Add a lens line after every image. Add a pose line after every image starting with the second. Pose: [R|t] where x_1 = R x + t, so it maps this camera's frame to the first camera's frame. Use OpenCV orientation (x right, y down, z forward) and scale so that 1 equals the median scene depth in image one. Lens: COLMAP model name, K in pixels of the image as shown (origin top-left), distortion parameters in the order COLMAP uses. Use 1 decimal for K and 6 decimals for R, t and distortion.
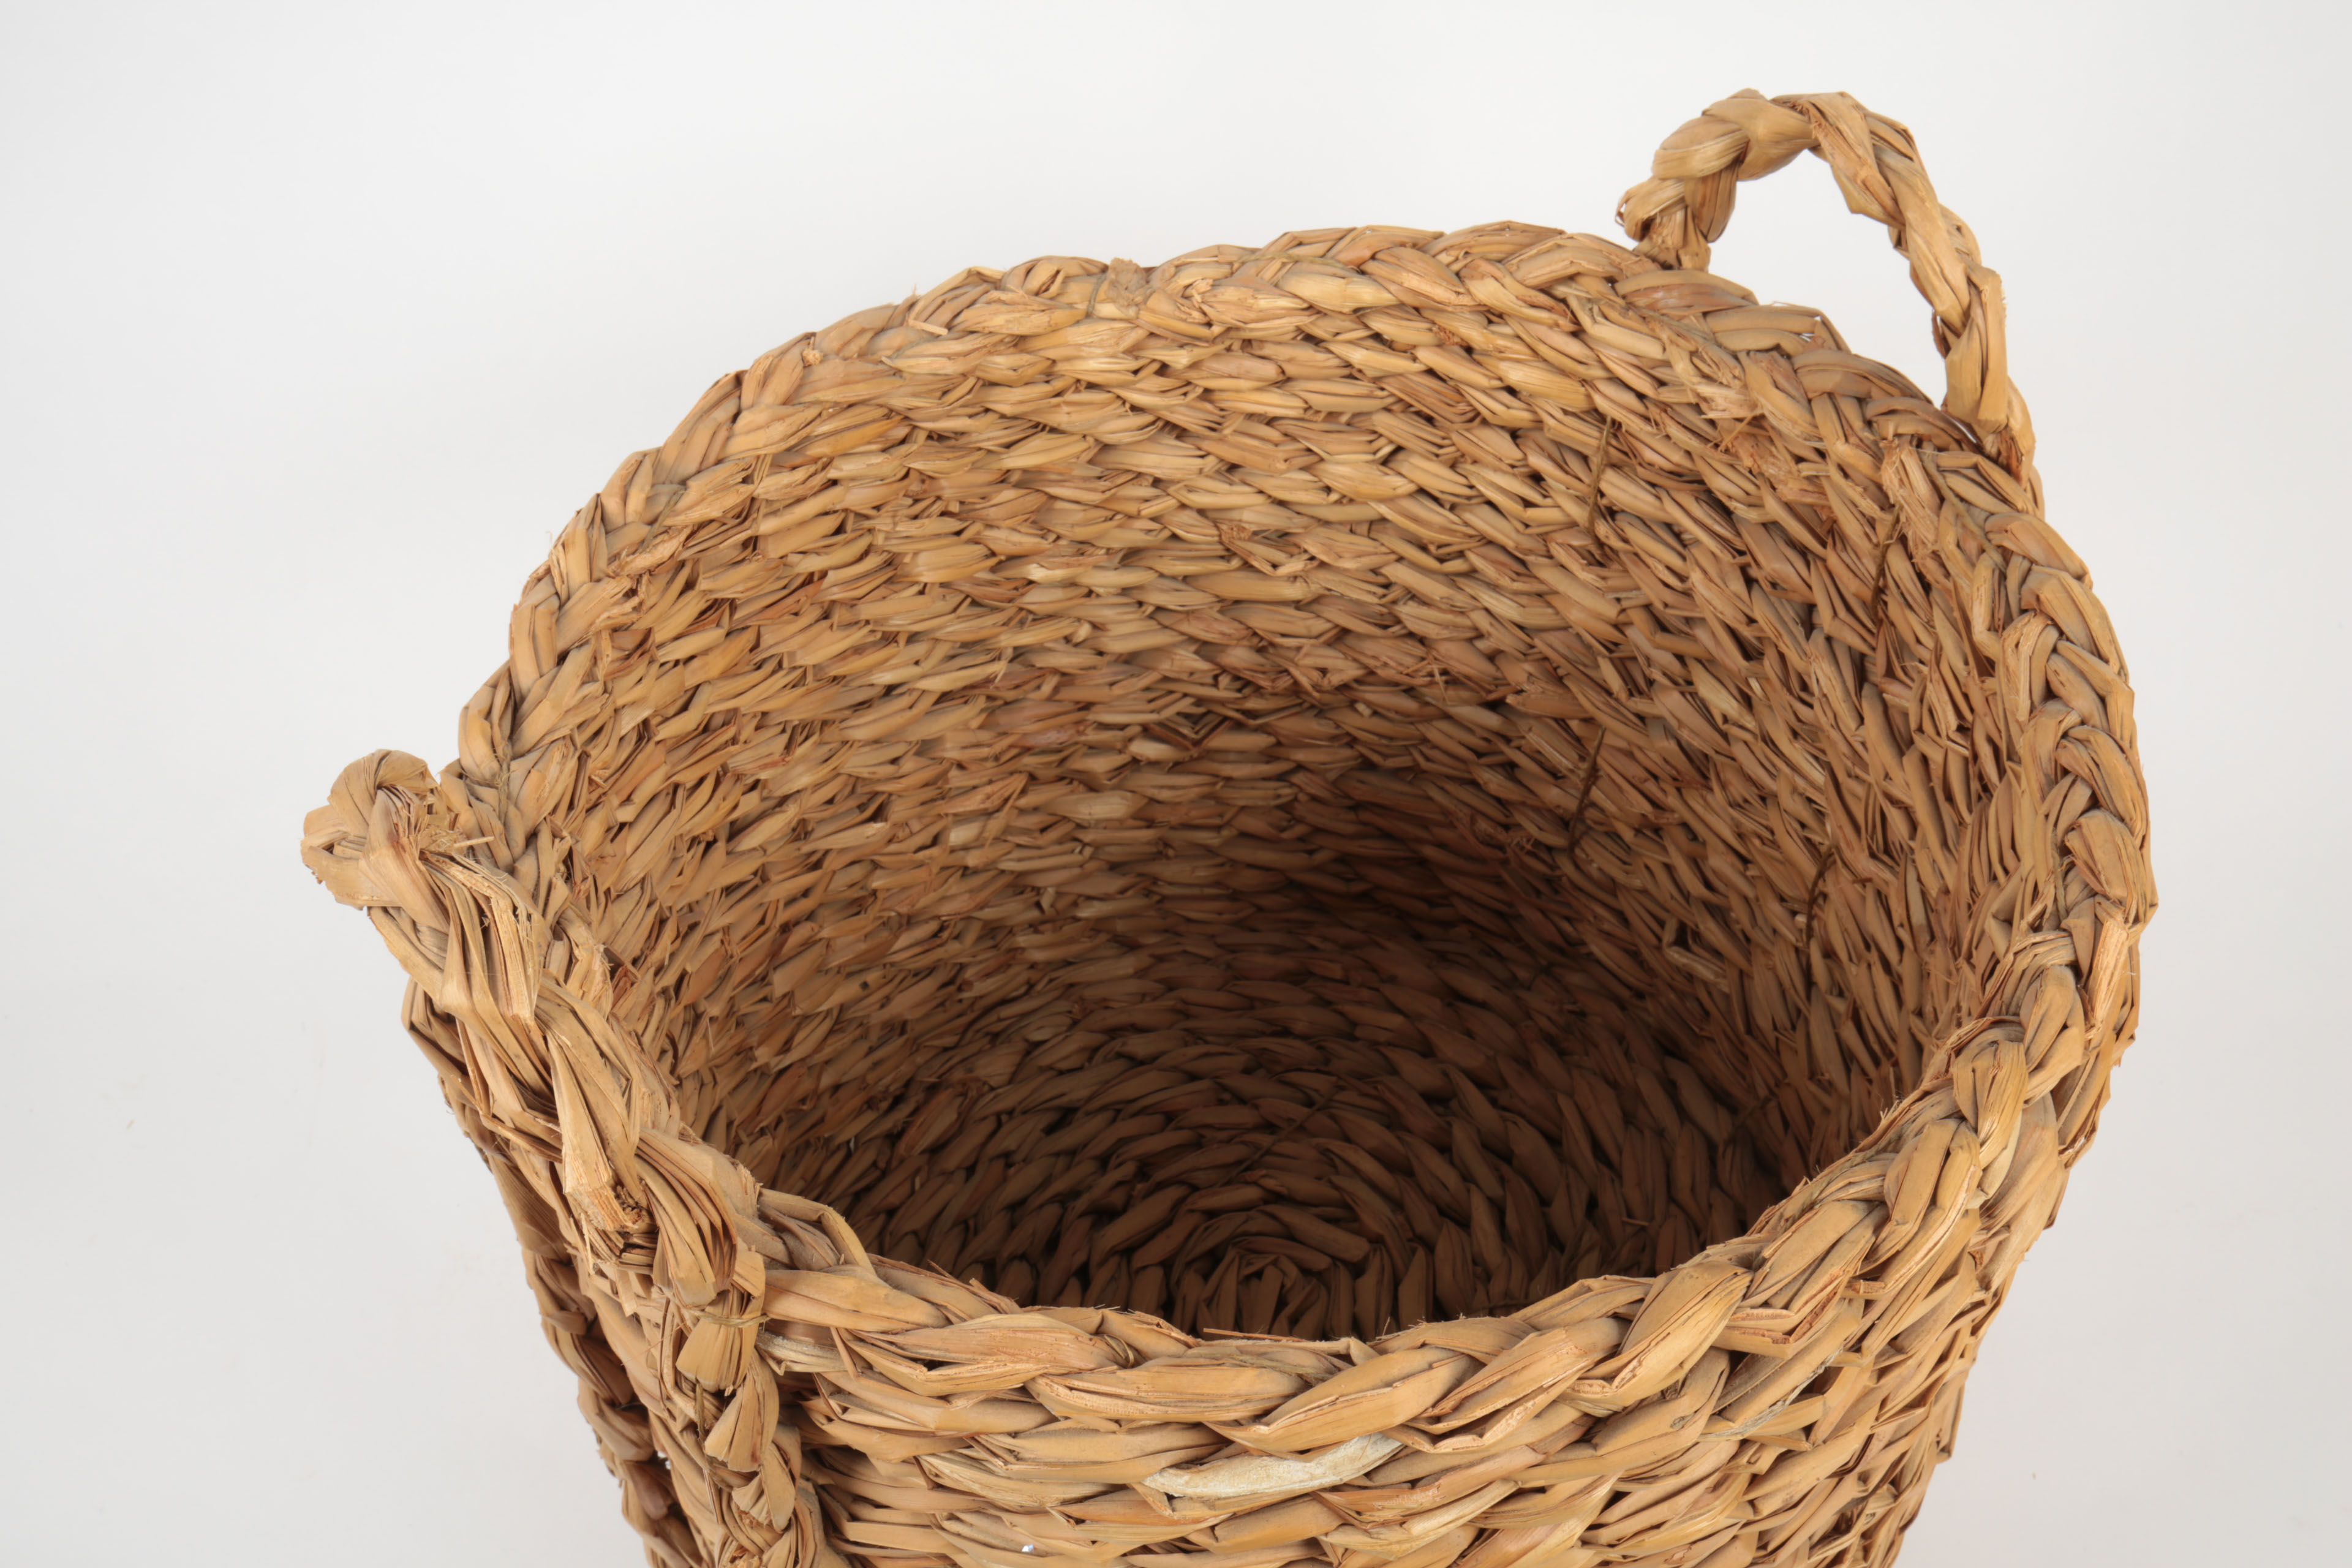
lens RADIAL K [[2386.2, 0, 1176.0], [0, 2386.2, 784.0], [0, 0, 1]] dist [0.047897, -0.001381]
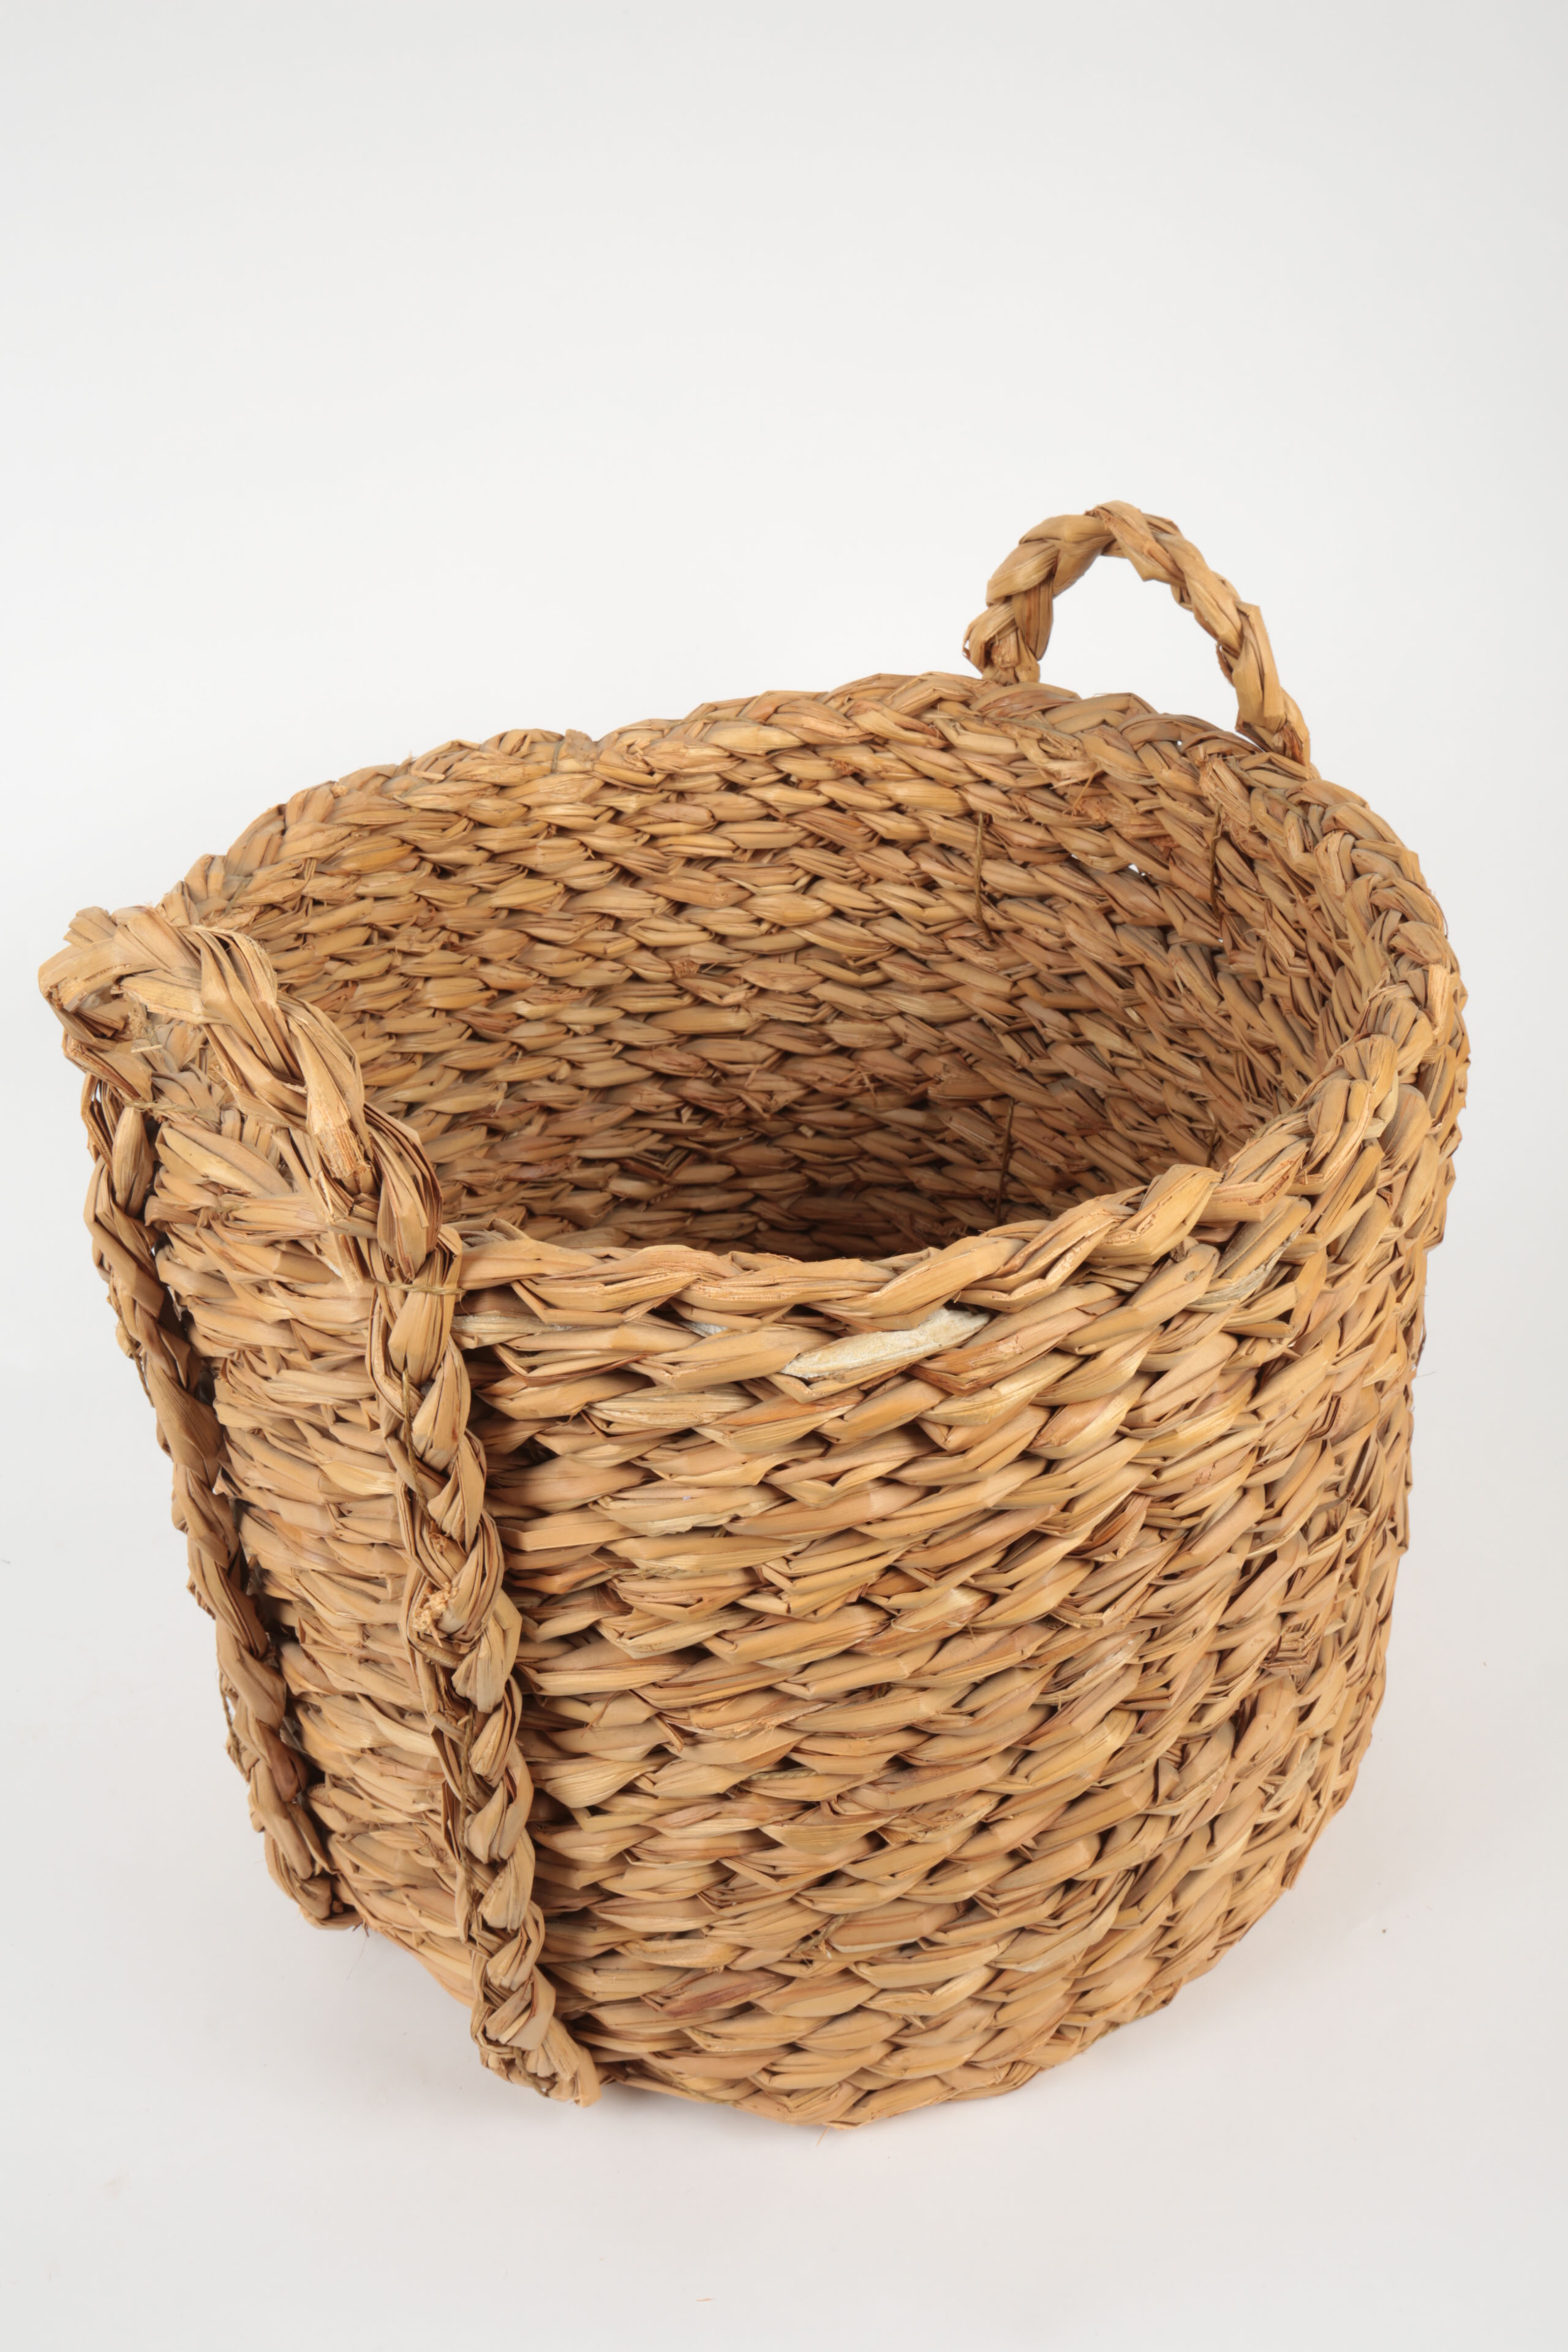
lens RADIAL K [[2515.4, 0, 784.0], [0, 2515.4, 1176.0], [0, 0, 1]] dist [0.033268, -0.002830]
pose [[0.984256, -0.102702, 0.143851, -0.126270], [0.138649, 0.953391, -0.267996, 0.360698], [-0.109623, 0.283722, 0.952620, -0.178875]]
